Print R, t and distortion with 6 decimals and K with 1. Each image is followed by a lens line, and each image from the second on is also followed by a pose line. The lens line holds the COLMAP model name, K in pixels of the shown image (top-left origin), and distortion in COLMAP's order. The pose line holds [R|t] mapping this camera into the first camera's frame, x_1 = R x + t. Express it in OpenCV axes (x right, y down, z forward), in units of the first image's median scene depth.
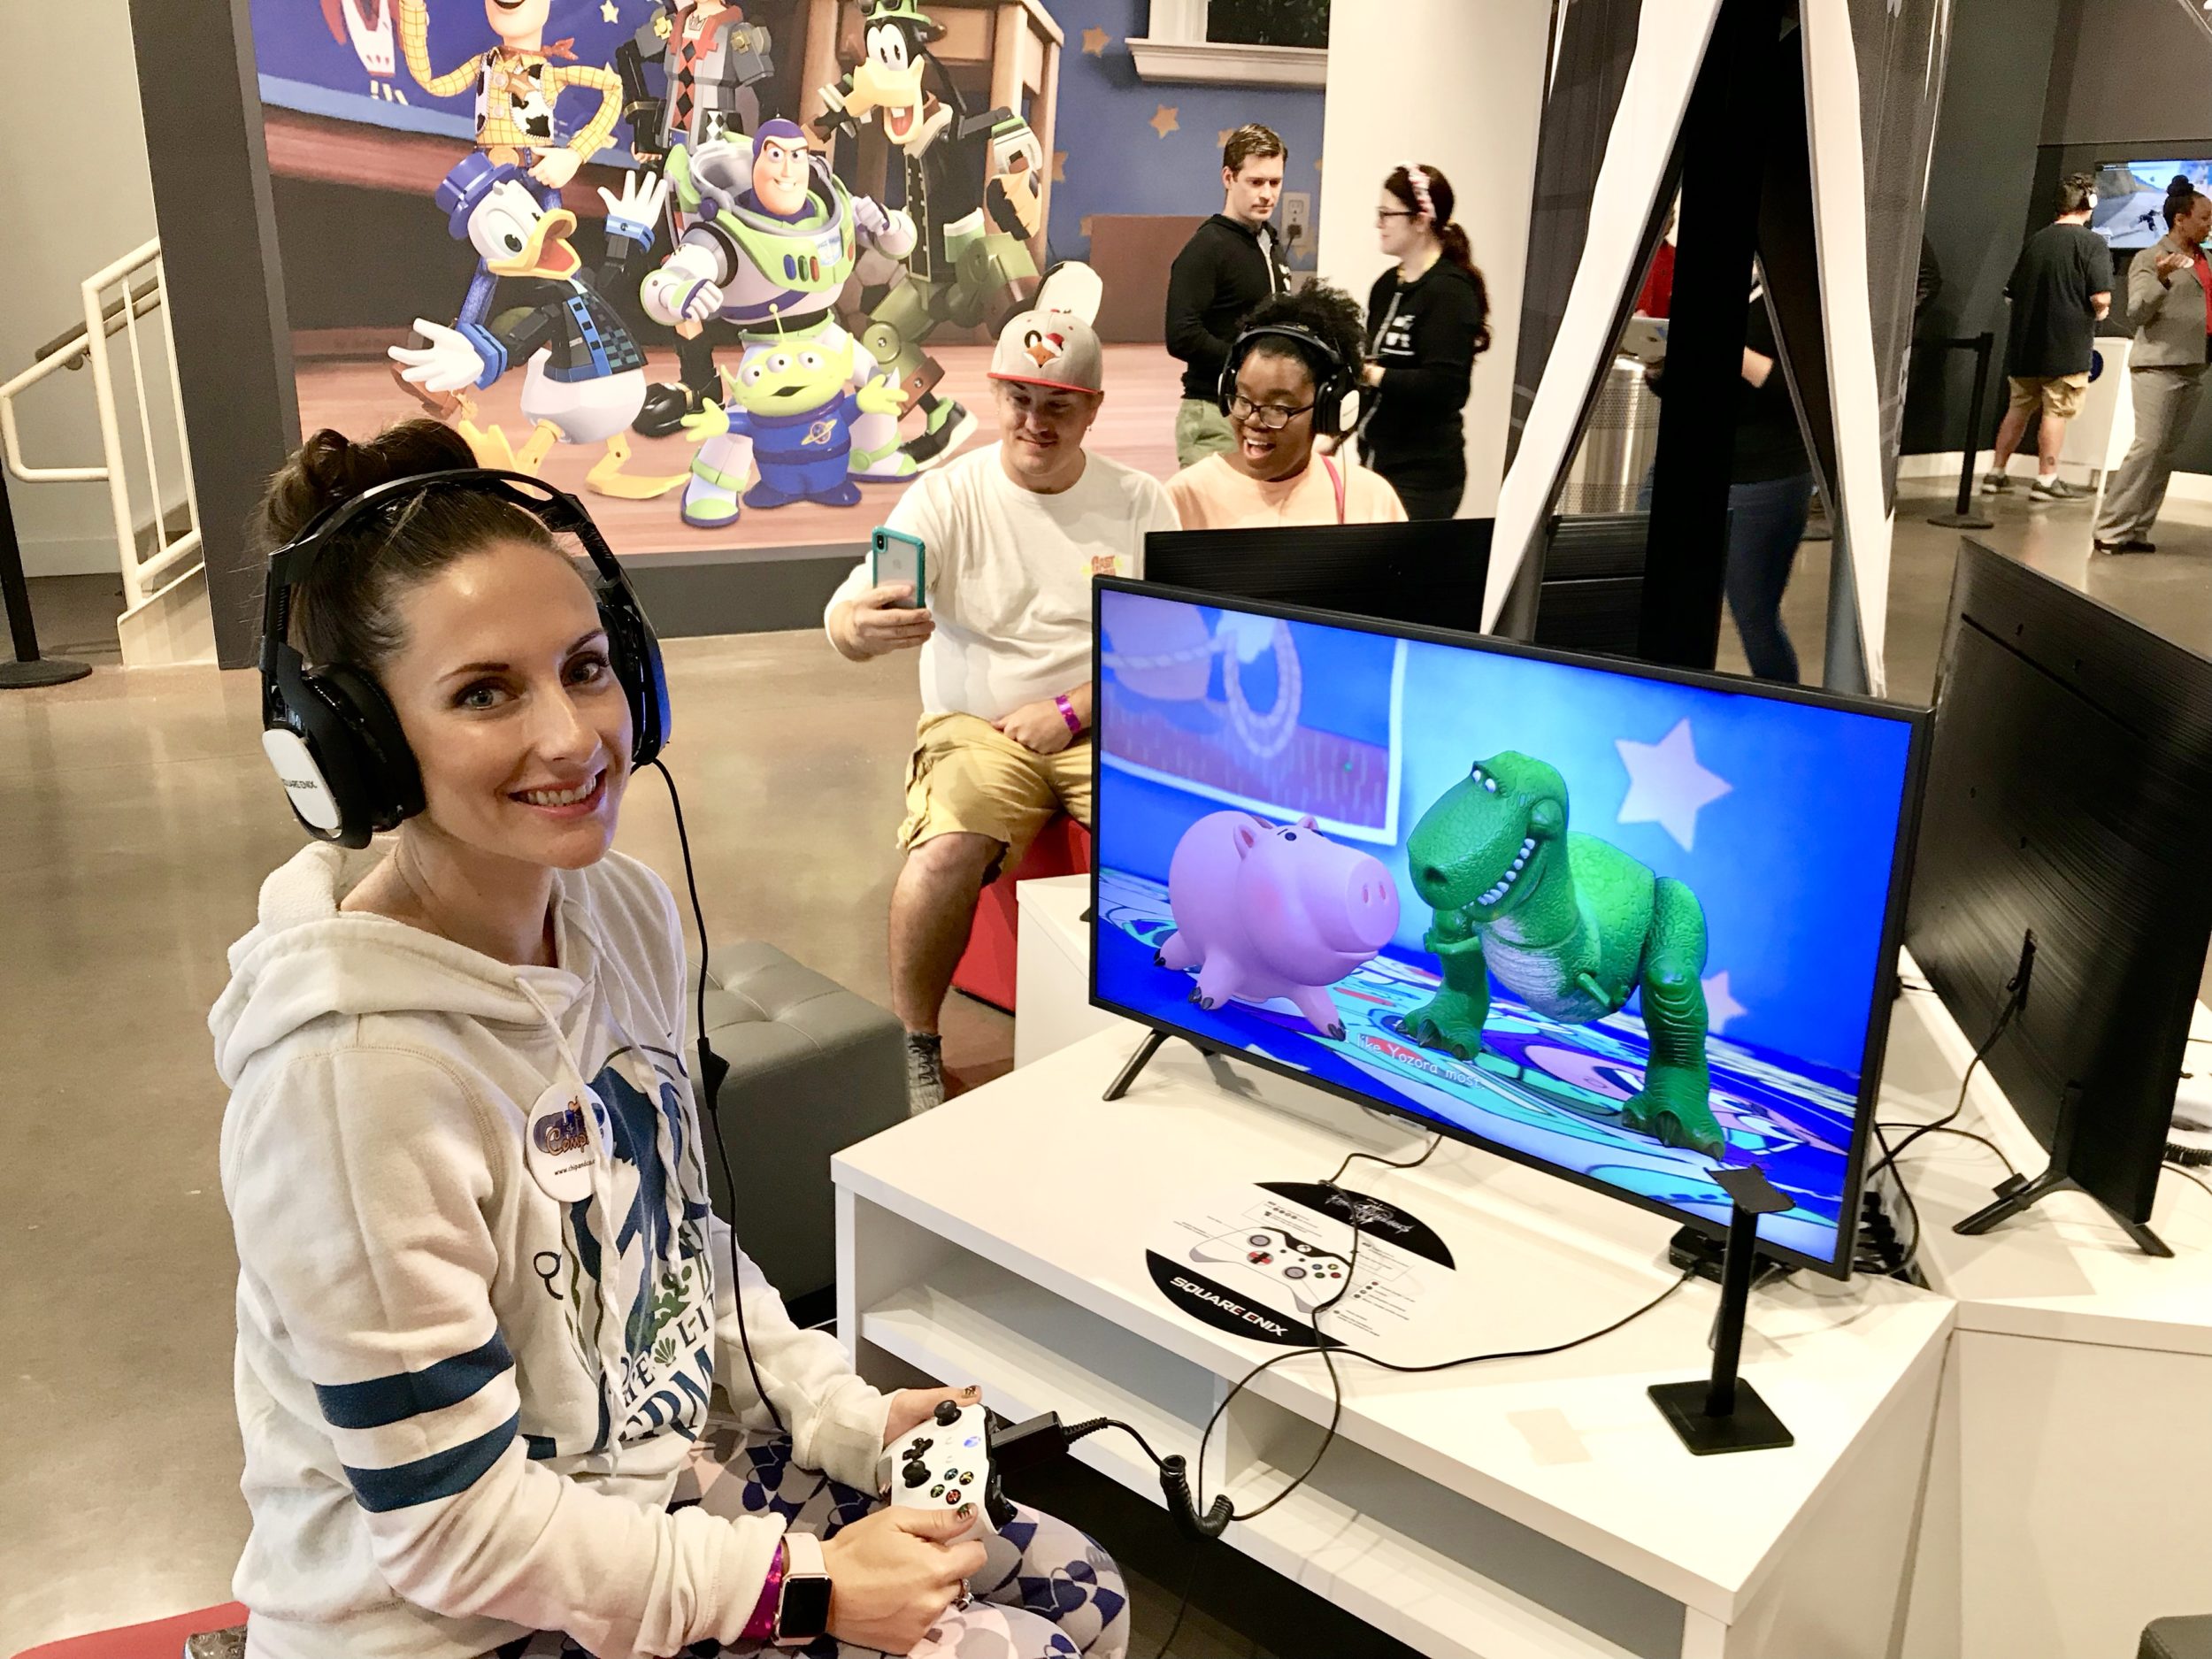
lens RADIAL K [[1816.7, 0, 1106.0], [0, 1816.7, 829.5], [0, 0, 1]] dist [0.114334, -0.100974]
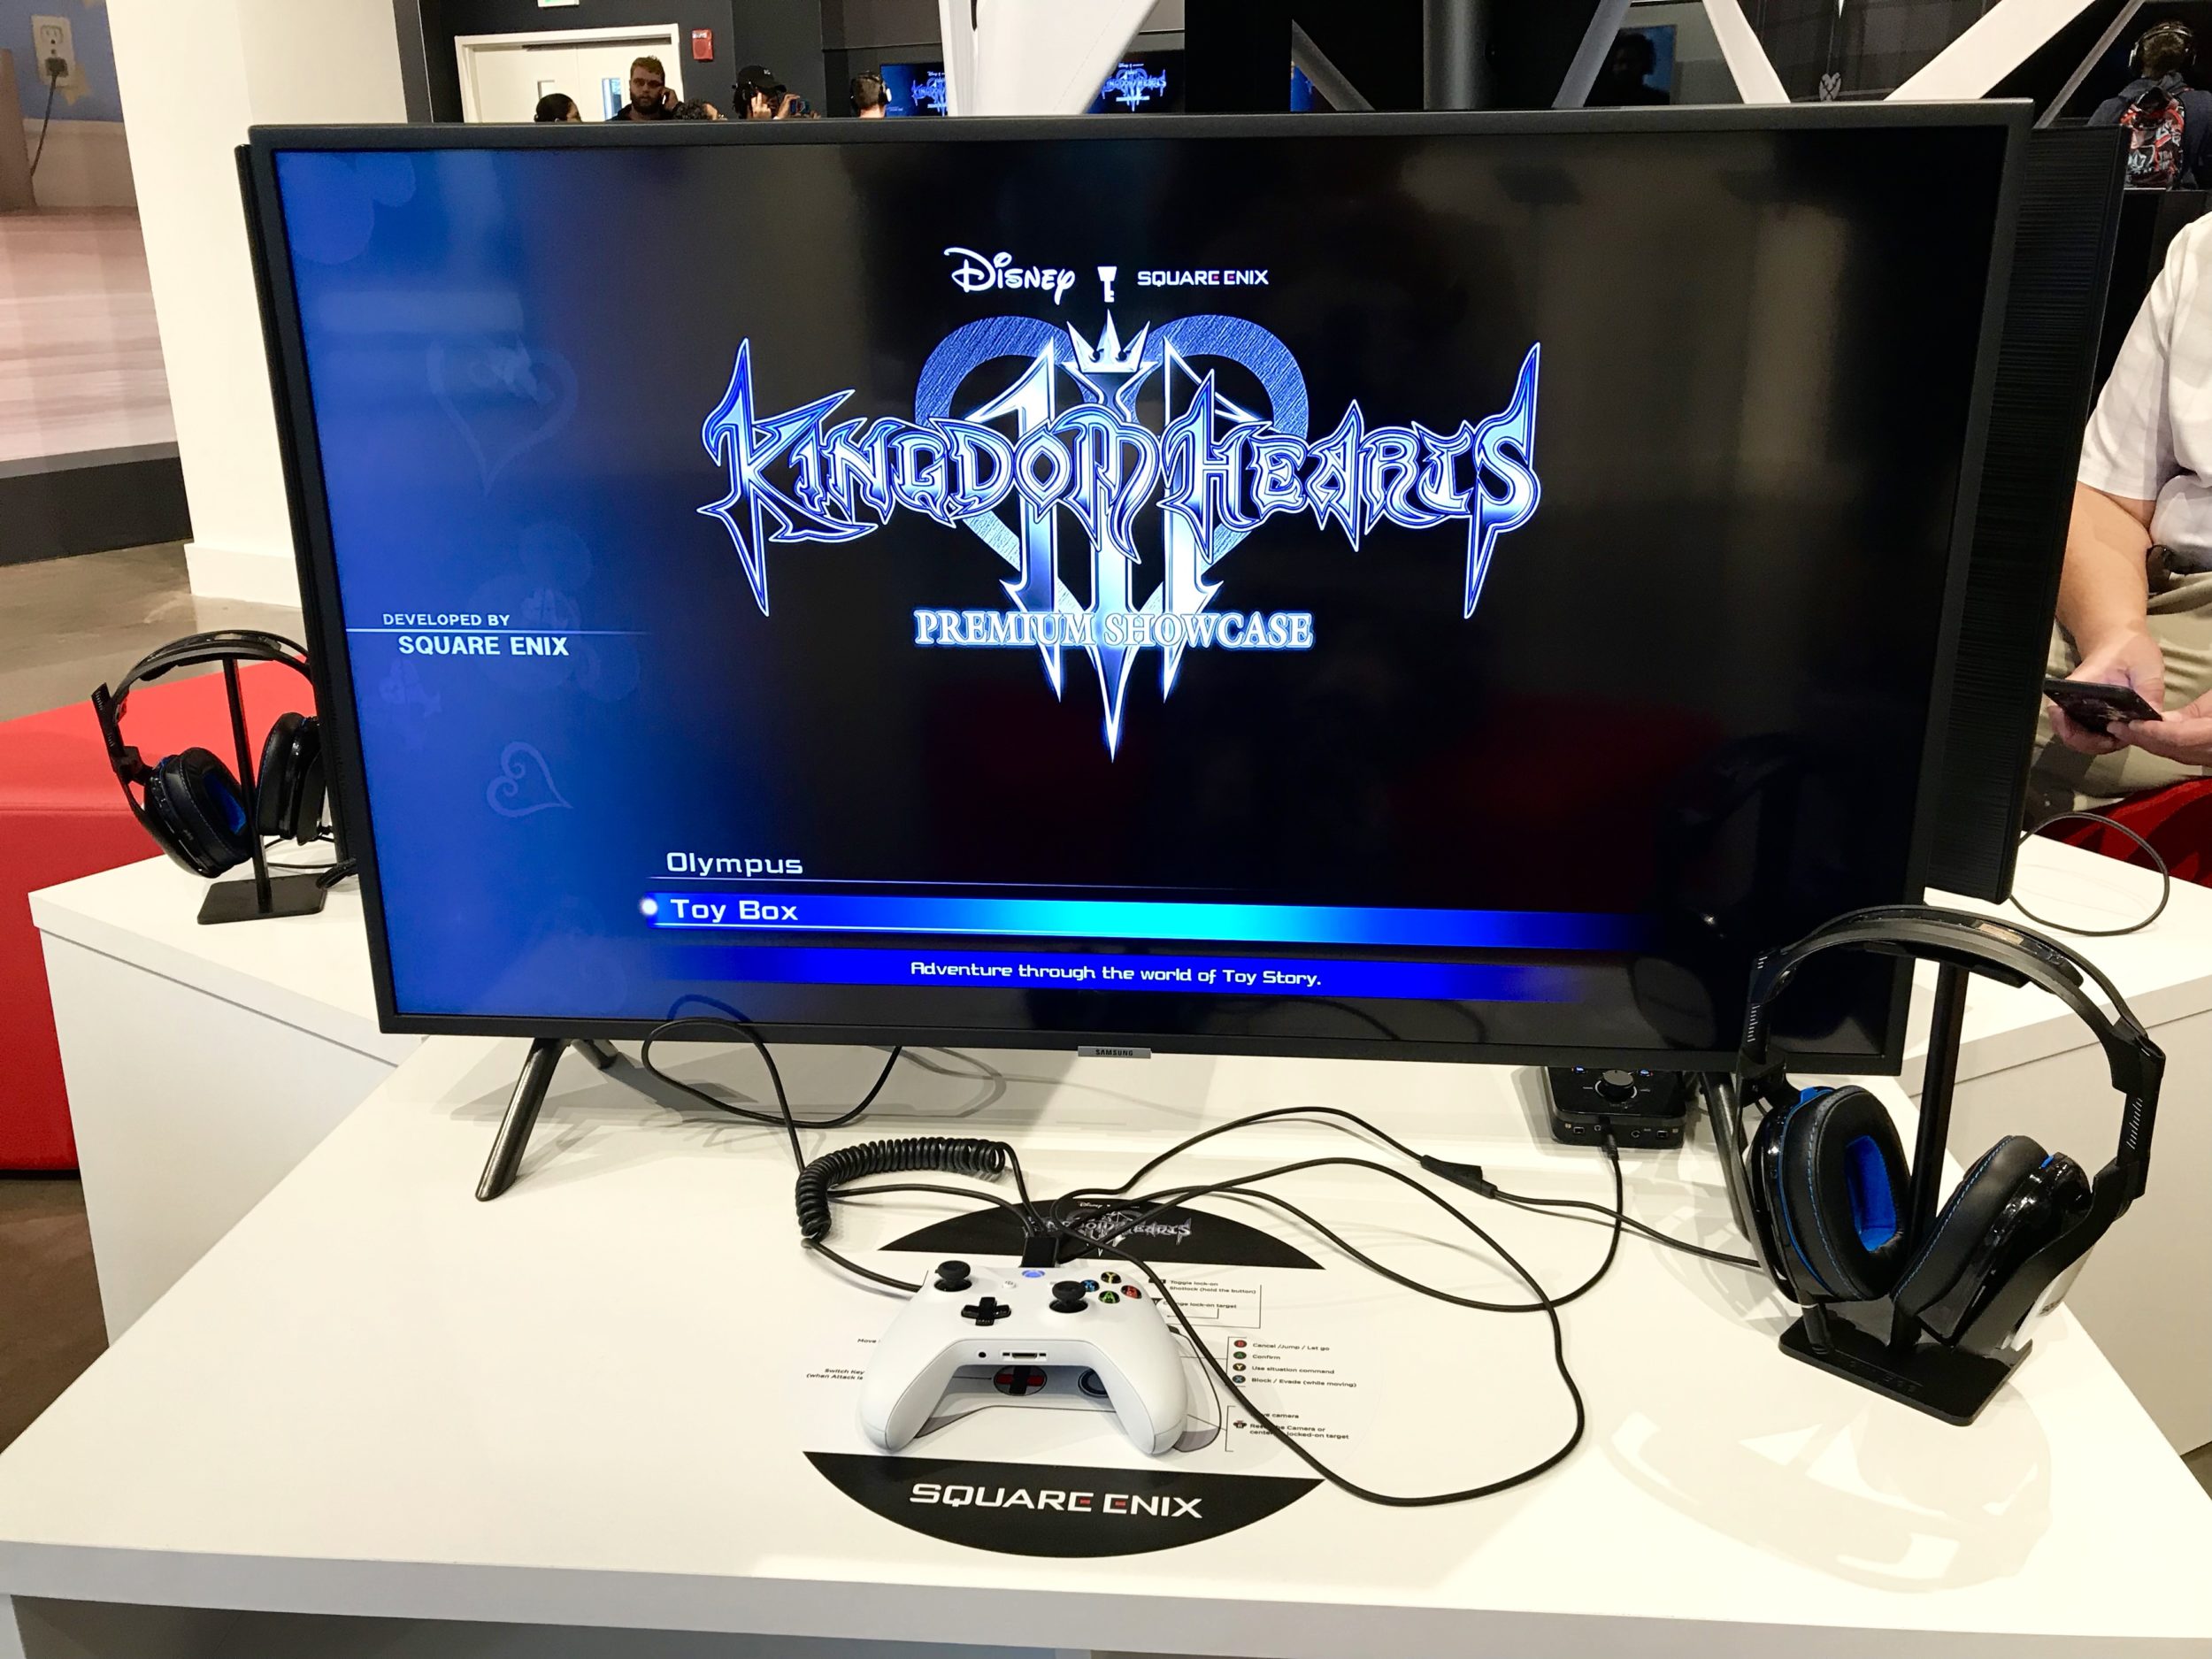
lens RADIAL K [[1816.7, 0, 1106.0], [0, 1816.7, 829.5], [0, 0, 1]] dist [0.114334, -0.100974]
pose [[0.807384, -0.198576, 0.555606, -0.124661], [0.197249, 0.978325, 0.063023, 0.049795], [-0.556078, 0.058709, 0.829054, 0.472437]]
